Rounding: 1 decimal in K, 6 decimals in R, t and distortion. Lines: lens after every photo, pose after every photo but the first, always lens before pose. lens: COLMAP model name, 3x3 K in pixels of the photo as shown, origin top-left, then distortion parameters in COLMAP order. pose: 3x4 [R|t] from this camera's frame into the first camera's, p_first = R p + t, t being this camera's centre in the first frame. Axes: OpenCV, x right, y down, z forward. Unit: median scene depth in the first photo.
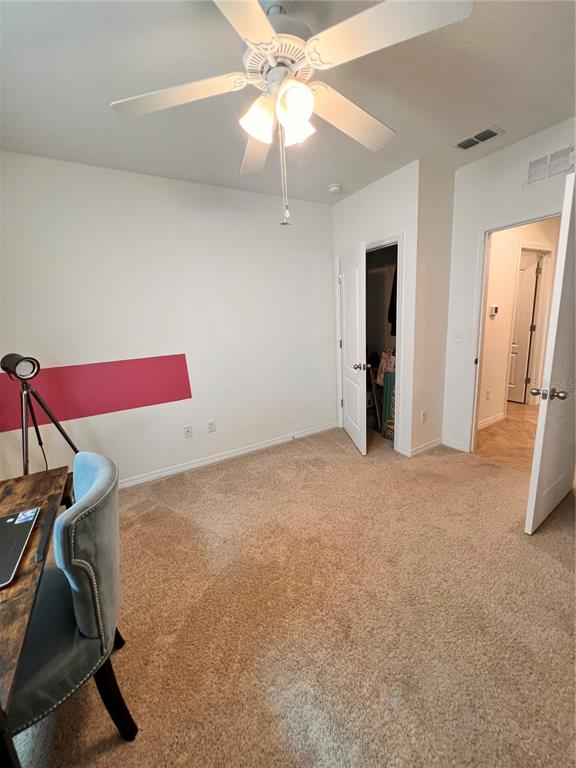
lens RADIAL K [[307.9, 0, 288.0], [0, 307.9, 384.0], [0, 0, 1]] dist [0.011667, 0.000132]
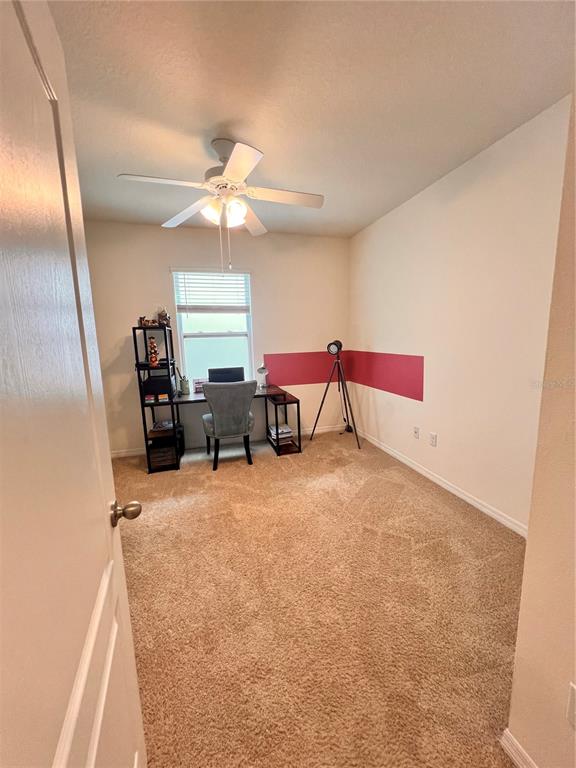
lens RADIAL K [[305.8, 0, 291.3], [0, 305.8, 380.9], [0, 0, 1]] dist [-0.002330, 0.000334]
pose [[-0.240025, 0.200596, -0.949815, 0.798715], [-0.169637, 0.954696, 0.244495, -0.210399], [0.955830, 0.219809, -0.195122, 0.877942]]
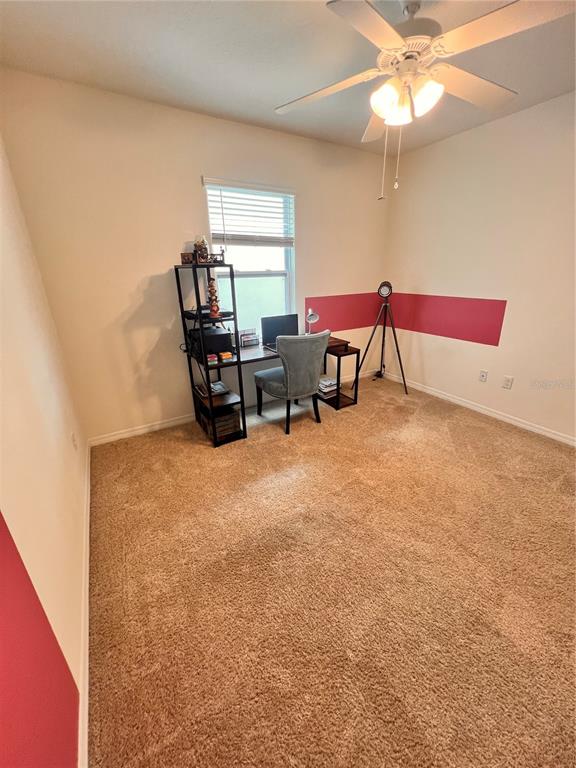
lens RADIAL K [[307.5, 0, 291.0], [0, 307.5, 382.5], [0, 0, 1]] dist [-0.001288, 0.000038]
pose [[0.015728, 0.398167, -0.917178, 0.723800], [-0.198767, 0.900229, 0.387401, -0.115506], [0.979921, 0.176212, 0.093301, 0.305023]]
